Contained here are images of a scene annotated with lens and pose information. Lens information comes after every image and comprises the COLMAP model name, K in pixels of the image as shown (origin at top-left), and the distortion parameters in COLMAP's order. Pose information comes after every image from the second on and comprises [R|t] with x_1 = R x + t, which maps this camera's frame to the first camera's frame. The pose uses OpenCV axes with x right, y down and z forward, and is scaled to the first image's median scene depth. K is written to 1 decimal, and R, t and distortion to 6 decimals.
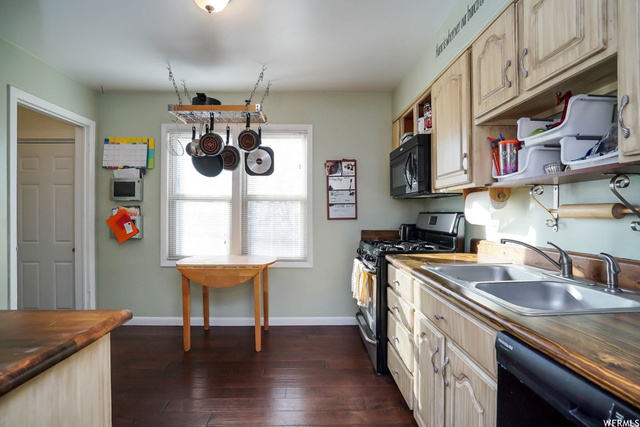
lens RADIAL K [[313.2, 0, 323.0], [0, 313.2, 214.4], [0, 0, 1]] dist [-0.034093, 0.008232]
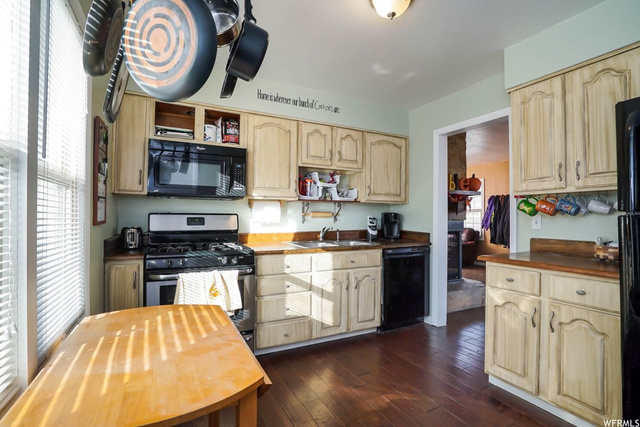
lens RADIAL K [[313.2, 0, 317.0], [0, 313.2, 215.4], [0, 0, 1]] dist [-0.034093, 0.008232]
pose [[-0.410846, 0.000713, 0.911704, -0.633416], [-0.004605, 0.999985, -0.002857, 0.000190], [-0.911693, -0.005372, -0.410837, 0.869775]]
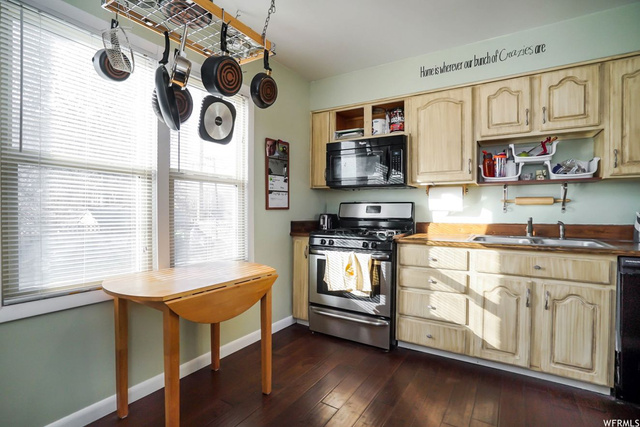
lens RADIAL K [[313.2, 0, 319.2], [0, 313.2, 214.3], [0, 0, 1]] dist [-0.034093, 0.008232]
pose [[0.570810, -0.007838, 0.821045, -0.589515], [-0.001435, 0.999943, 0.010543, 0.020514], [-0.821081, -0.007196, 0.570767, 0.410827]]
